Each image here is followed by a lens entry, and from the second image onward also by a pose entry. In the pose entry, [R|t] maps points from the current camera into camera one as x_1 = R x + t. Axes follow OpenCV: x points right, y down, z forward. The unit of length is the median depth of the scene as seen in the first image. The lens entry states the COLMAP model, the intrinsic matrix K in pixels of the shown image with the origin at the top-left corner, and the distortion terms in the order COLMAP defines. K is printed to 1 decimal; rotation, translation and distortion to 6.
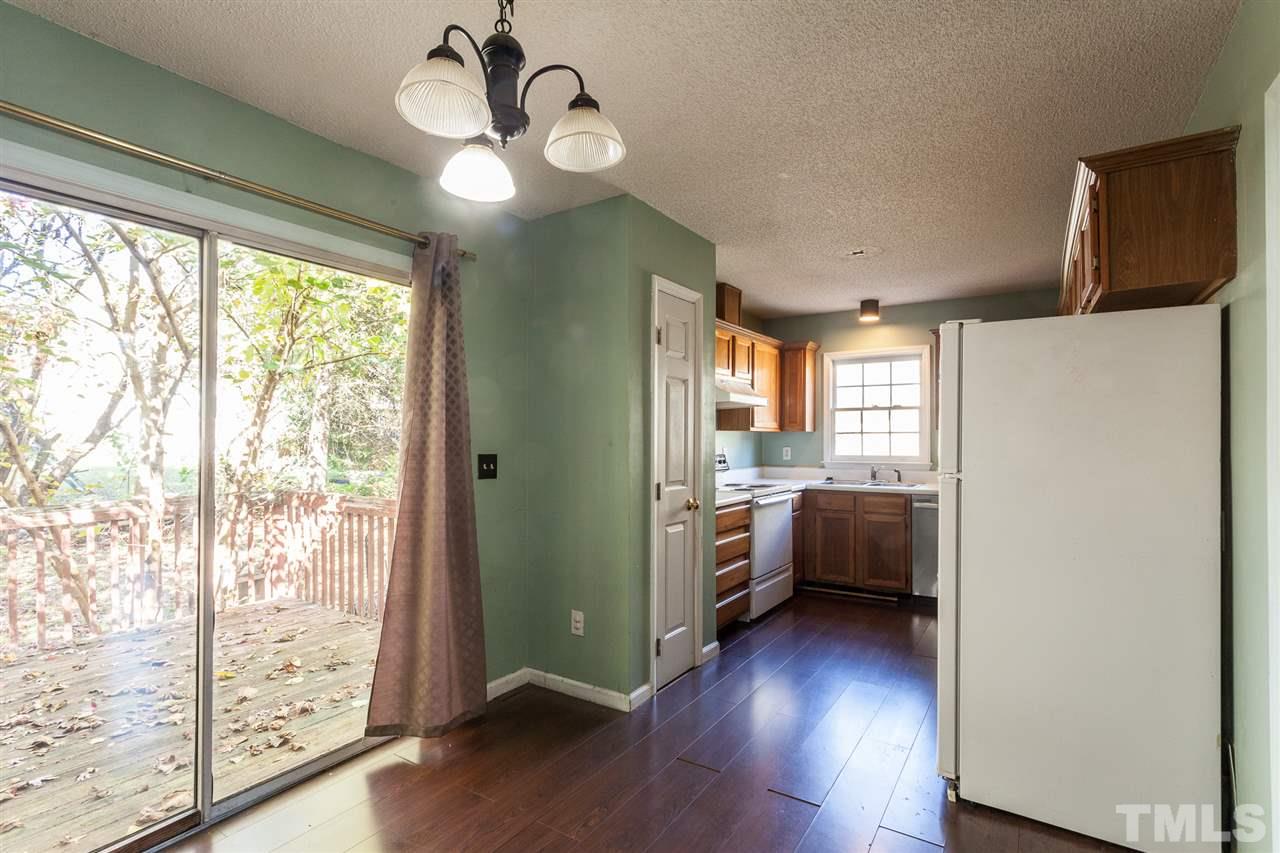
lens RADIAL K [[621.3, 0, 641.1], [0, 621.3, 436.5], [0, 0, 1]] dist [-0.000612, 0.002858]
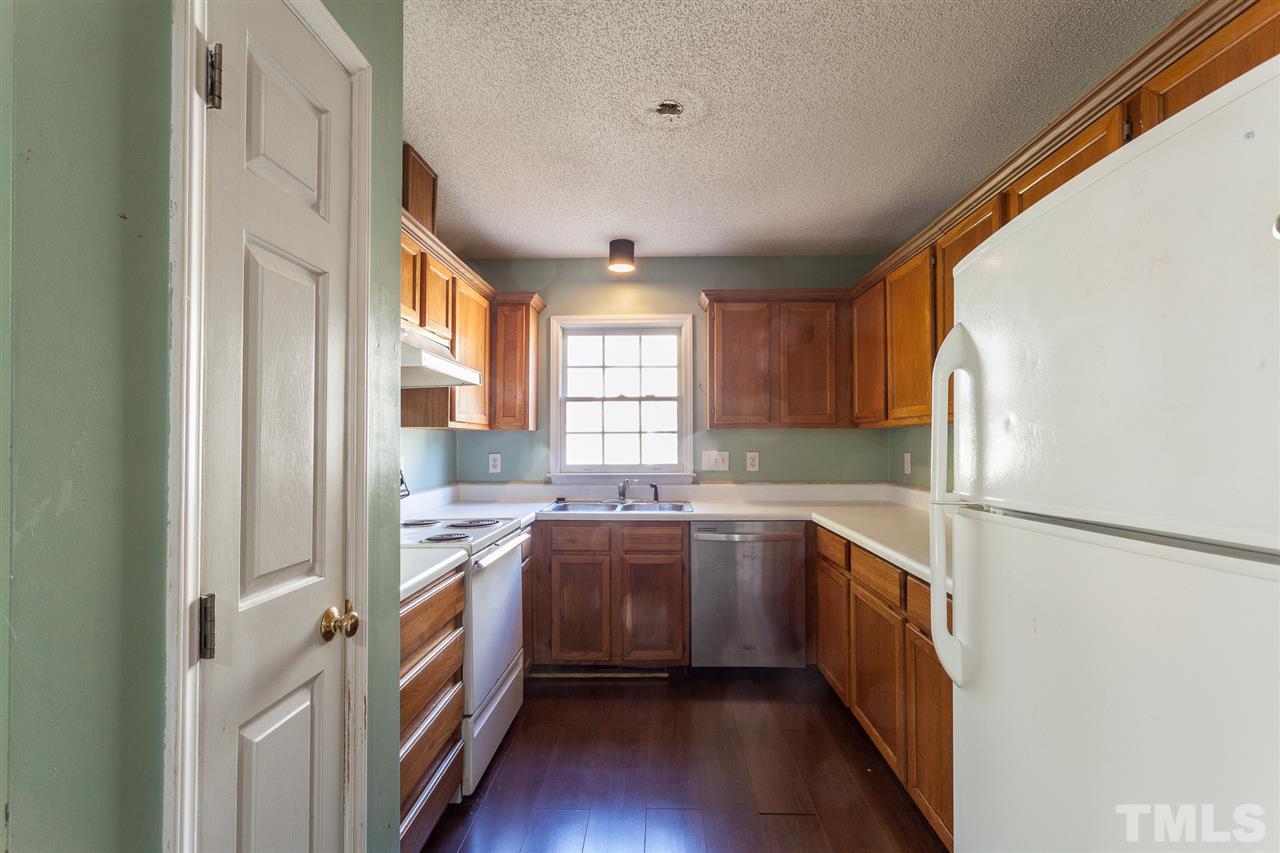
lens RADIAL K [[621.3, 0, 637.5], [0, 621.3, 430.4], [0, 0, 1]] dist [-0.000612, 0.002858]
pose [[0.861246, 0.007193, 0.508138, 0.035522], [0.001130, 0.999870, -0.016070, 0.003393], [-0.508188, 0.014415, 0.861126, 0.446391]]
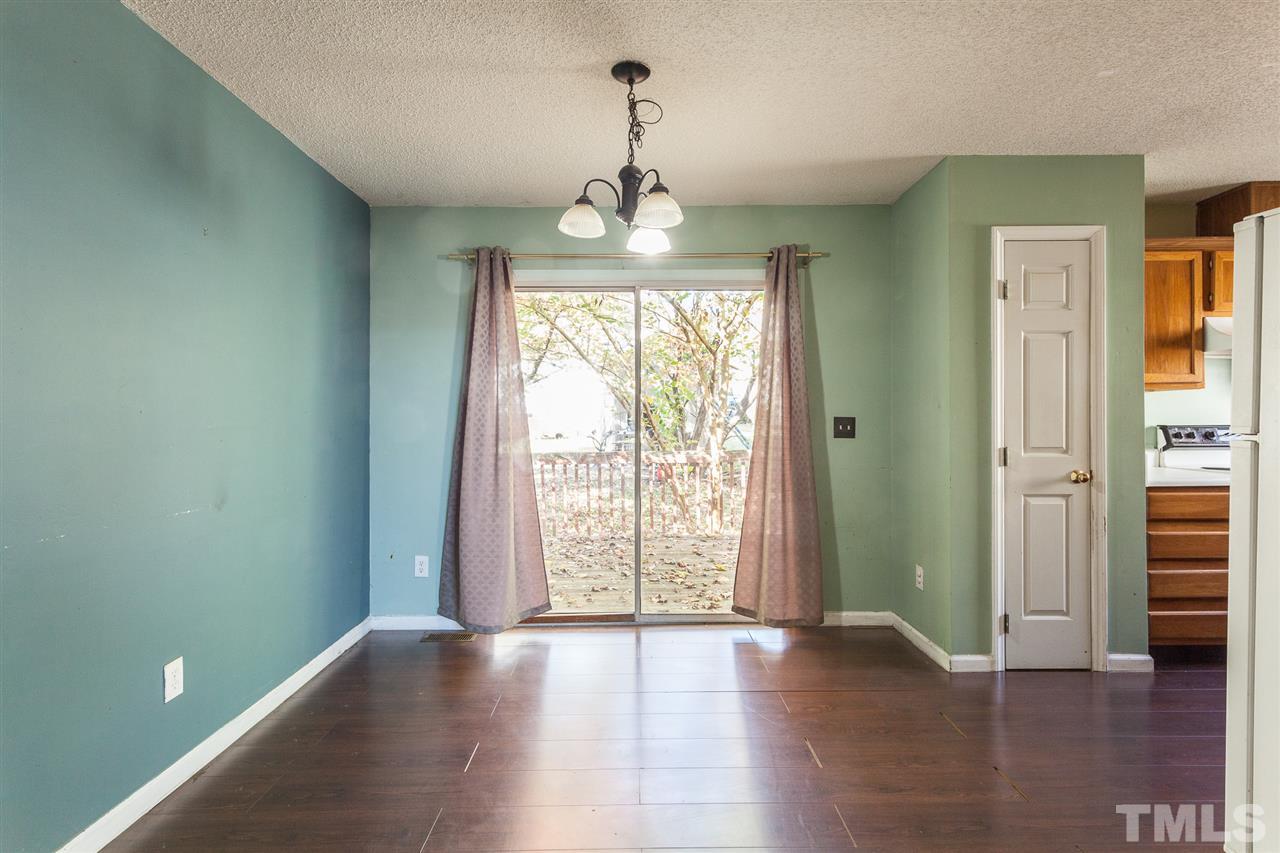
lens RADIAL K [[621.3, 0, 648.3], [0, 621.3, 417.5], [0, 0, 1]] dist [-0.000612, 0.002858]
pose [[0.550546, -0.005249, -0.834788, 0.346764], [0.007603, 0.999970, -0.001274, 0.018117], [0.834770, -0.005645, 0.550570, 0.026295]]
